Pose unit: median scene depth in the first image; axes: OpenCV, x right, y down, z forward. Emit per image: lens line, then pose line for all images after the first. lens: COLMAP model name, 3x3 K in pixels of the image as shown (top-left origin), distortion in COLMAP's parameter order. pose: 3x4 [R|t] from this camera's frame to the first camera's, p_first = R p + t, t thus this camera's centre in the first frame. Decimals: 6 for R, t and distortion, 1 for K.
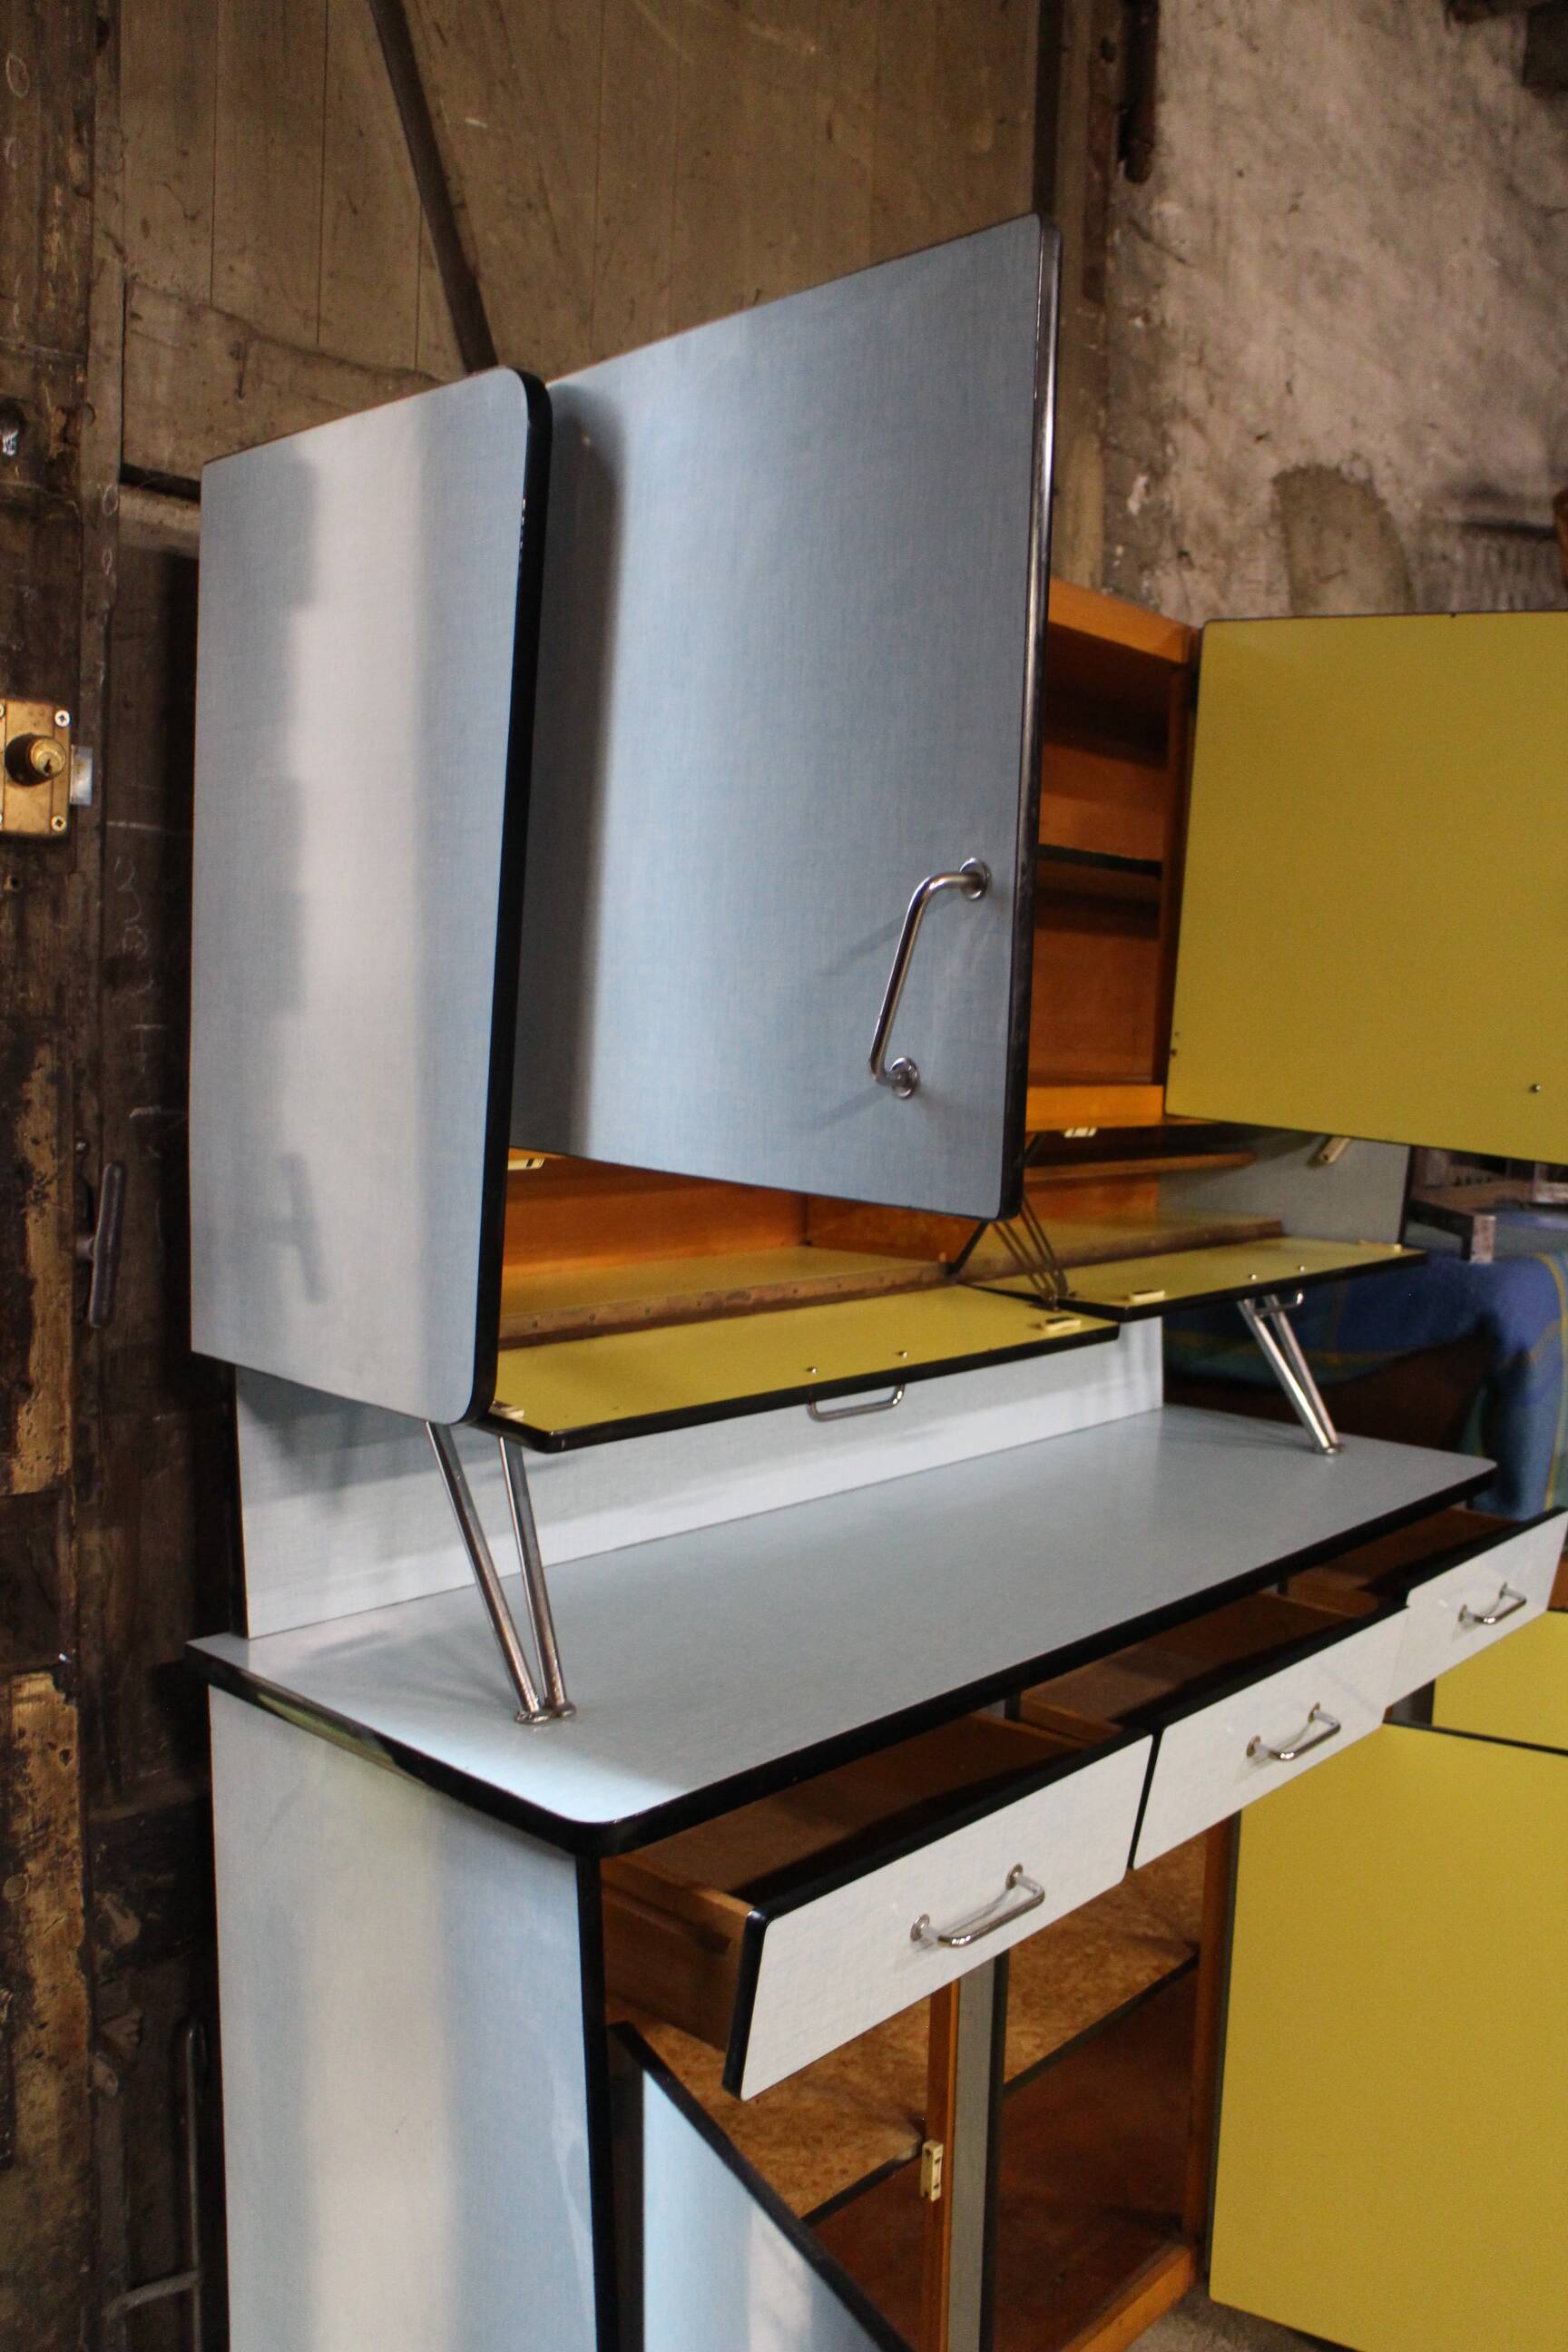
lens RADIAL K [[1921.3, 0, 796.0], [0, 1921.3, 1184.7], [0, 0, 1]] dist [-0.190300, 0.183359]
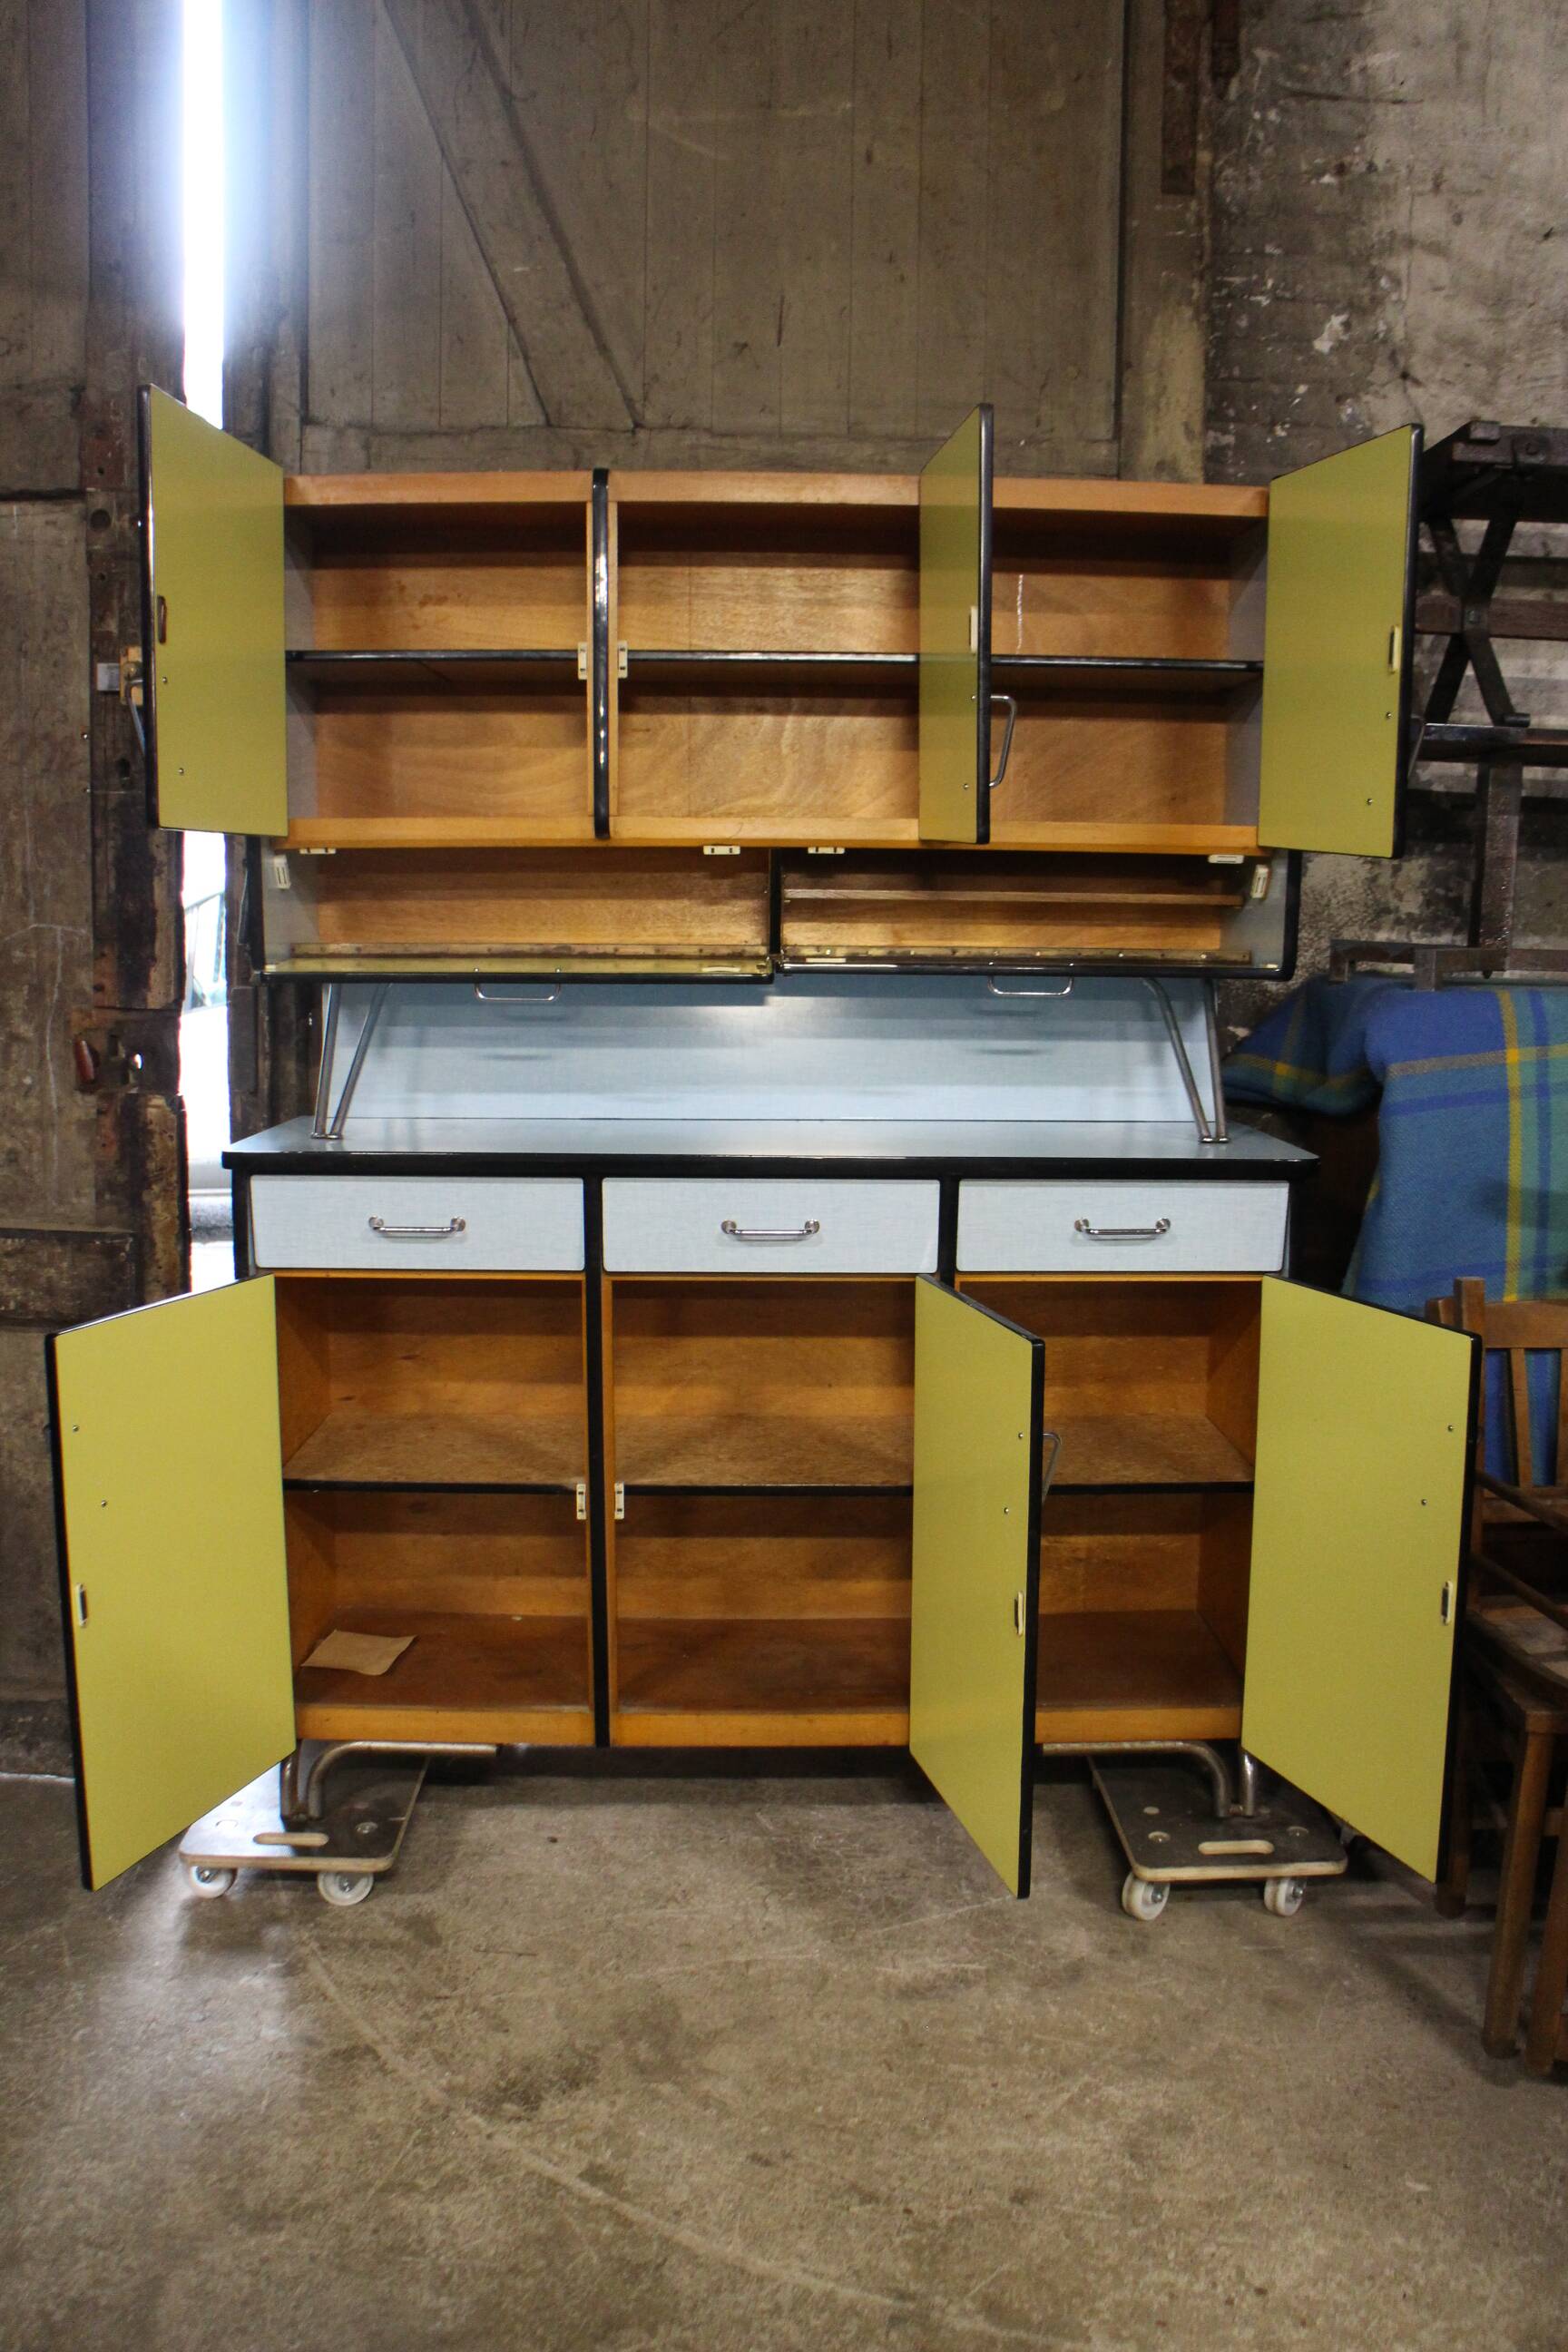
lens RADIAL K [[1939.7, 0, 810.1], [0, 1939.7, 1178.9], [0, 0, 1]] dist [-0.162307, 0.127677]
pose [[0.689385, 0.072719, -0.720736, 0.815522], [-0.054545, 0.997335, 0.048454, 0.100491], [0.722338, 0.005909, 0.691515, -0.001606]]
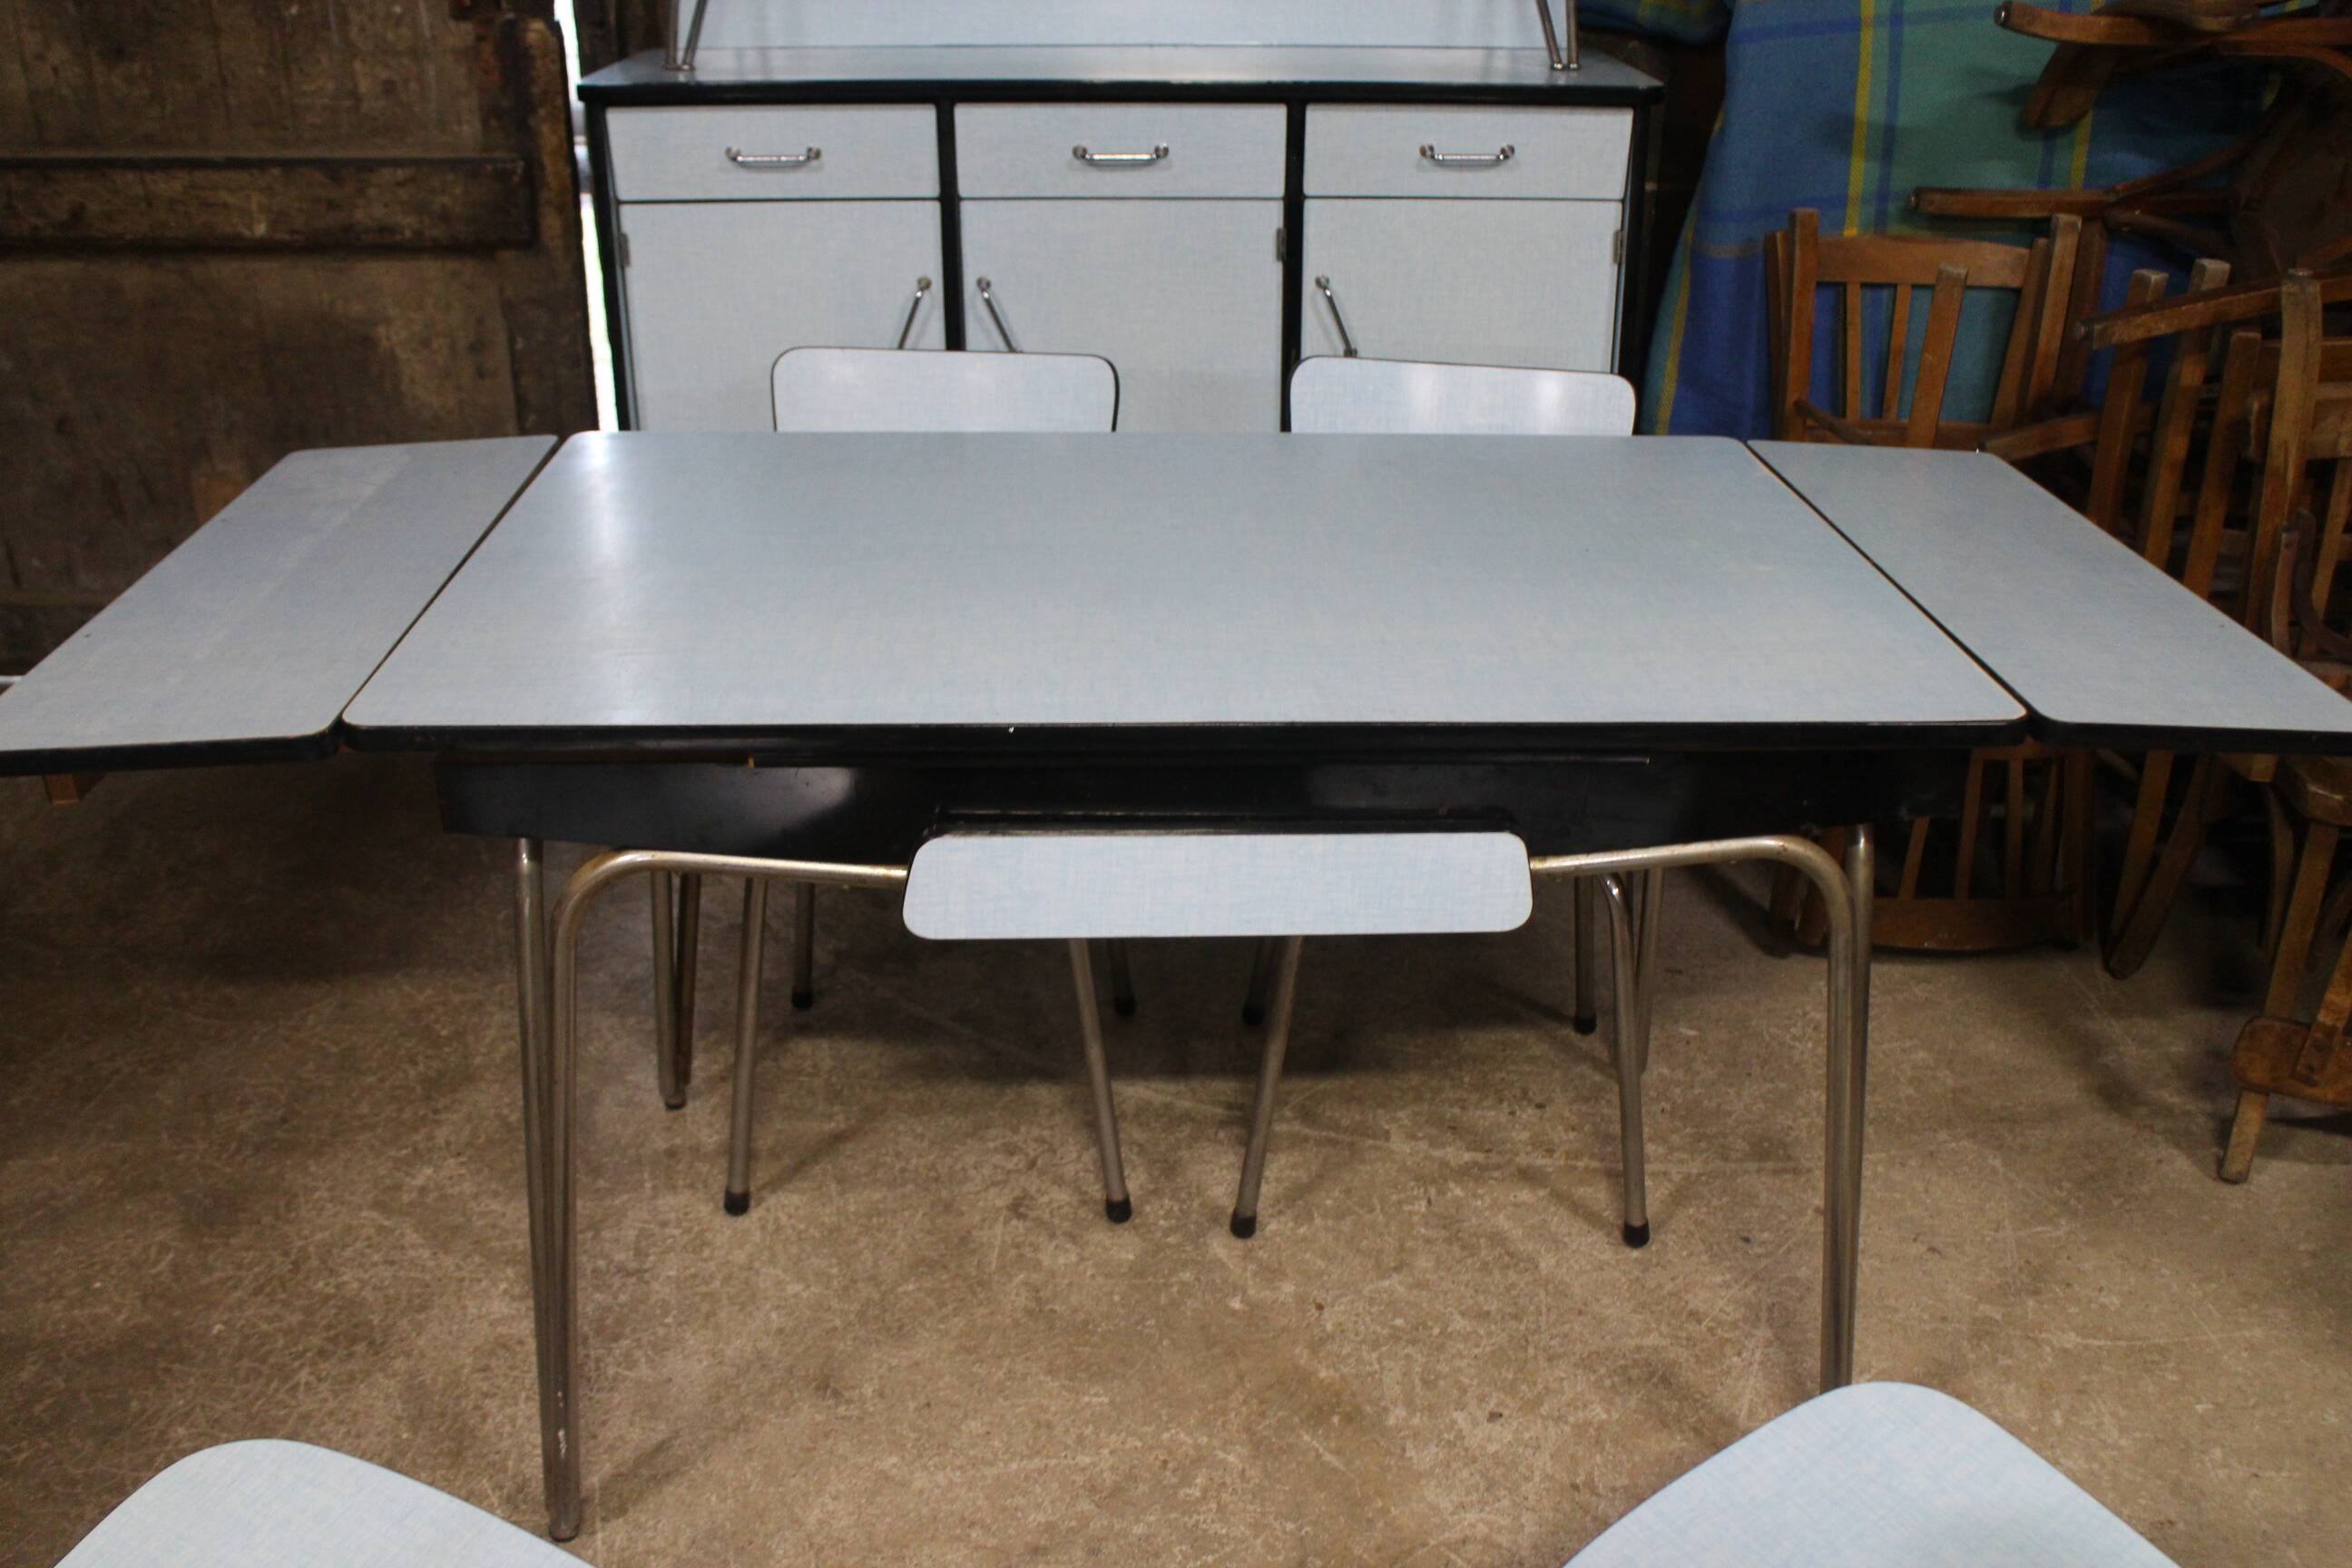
lens RADIAL K [[2055.7, 0, 1184.0], [0, 2055.7, 772.0], [0, 0, 1]] dist [-0.155137, 0.132156]
pose [[0.682387, 0.290443, -0.670813, 0.909318], [-0.051543, 0.934511, 0.352183, 0.101658], [0.729171, -0.205749, 0.652669, -0.058442]]
